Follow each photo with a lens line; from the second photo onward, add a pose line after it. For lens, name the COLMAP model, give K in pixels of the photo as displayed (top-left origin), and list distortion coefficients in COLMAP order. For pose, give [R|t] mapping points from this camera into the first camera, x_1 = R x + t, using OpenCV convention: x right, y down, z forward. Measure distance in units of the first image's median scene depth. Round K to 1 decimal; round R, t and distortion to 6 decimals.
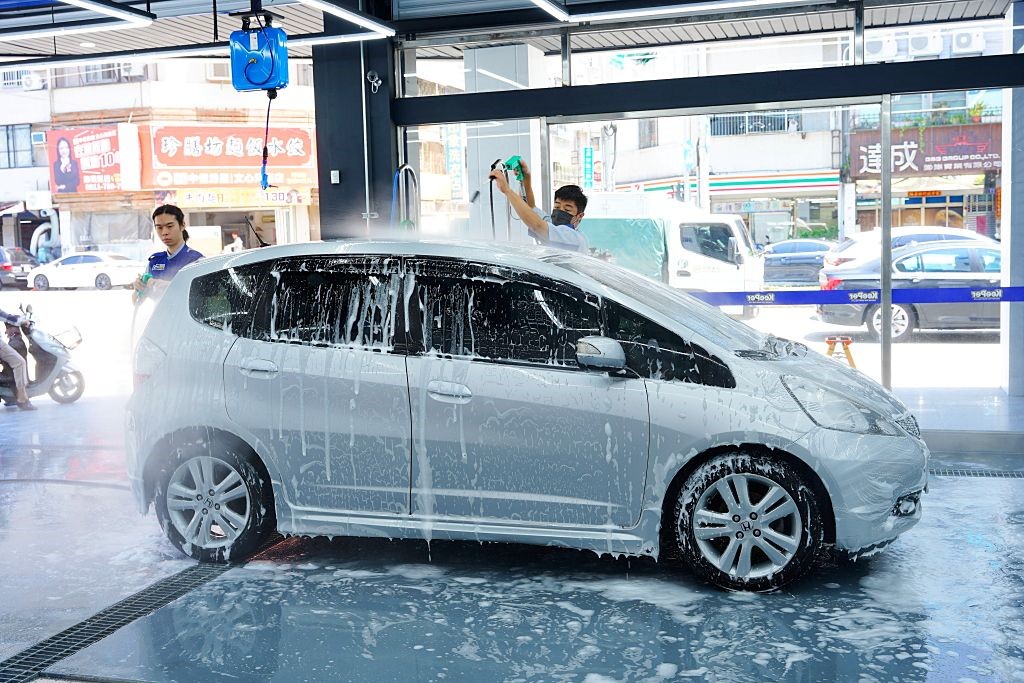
lens RADIAL K [[1137.3, 0, 512.0], [0, 1137.3, 341.5], [0, 0, 1]] dist [0.010053, 0.011219]
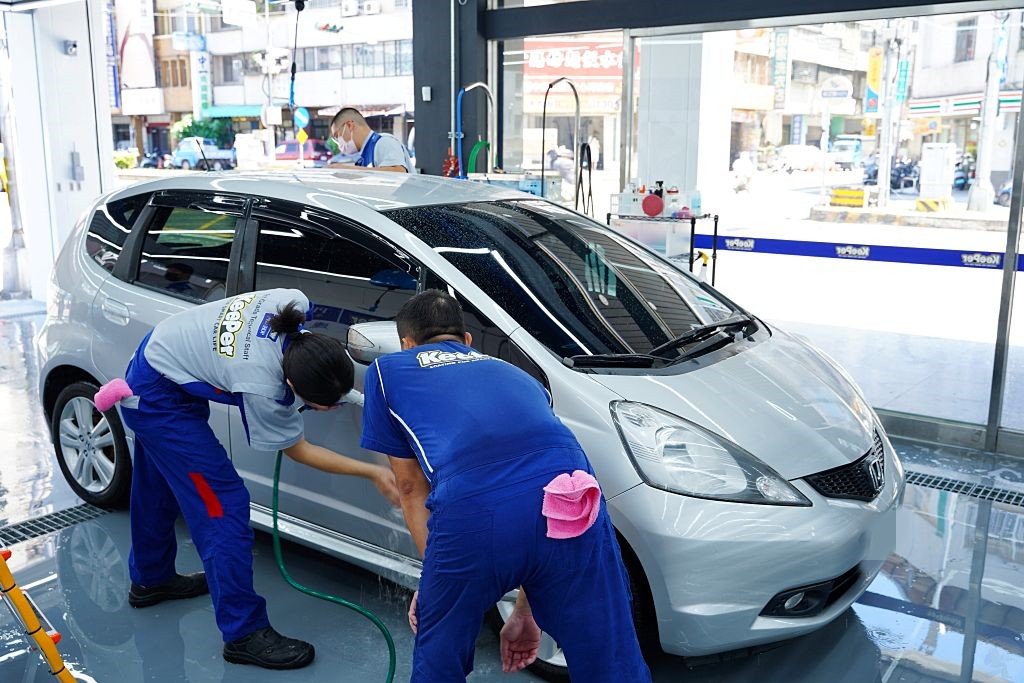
lens RADIAL K [[952.5, 0, 512.0], [0, 952.5, 341.5], [0, 0, 1]] dist [0.005898, 0.010680]
pose [[0.940140, 0.101304, -0.325384, 0.202140], [-0.062035, 0.989716, 0.128897, -0.043986], [0.335096, -0.100996, 0.936755, 0.235399]]
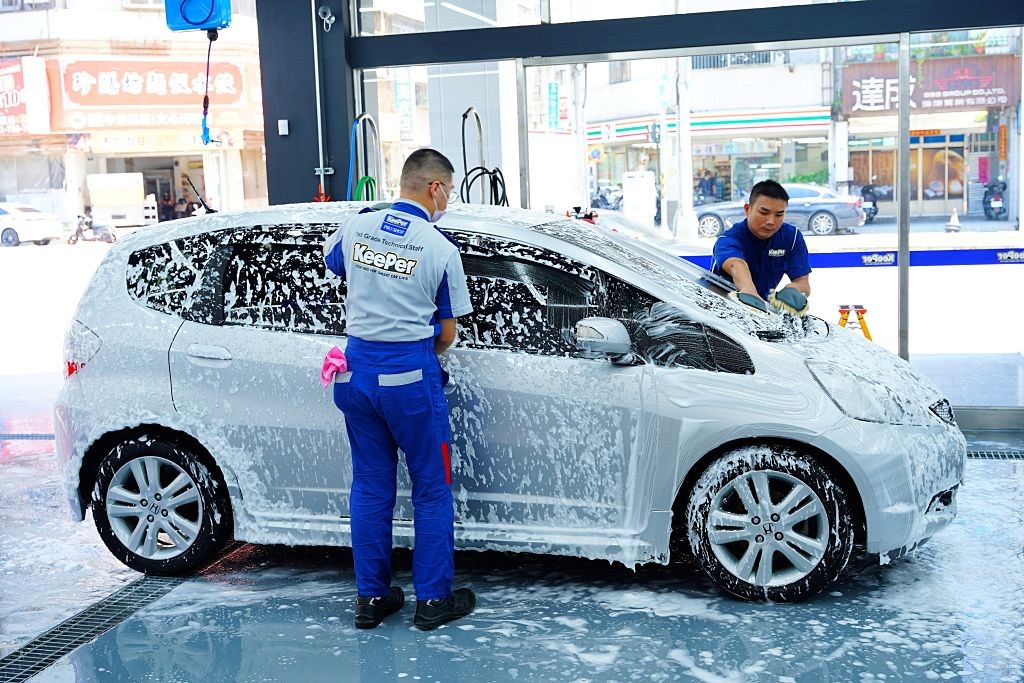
lens RADIAL K [[1252.8, 0, 512.0], [0, 1252.8, 341.5], [0, 0, 1]] dist [0.010456, 0.025638]
pose [[0.999296, -0.011496, 0.035698, -0.015011], [0.010196, 0.999285, 0.036404, -0.012242], [-0.036091, -0.036014, 0.998699, 0.017328]]
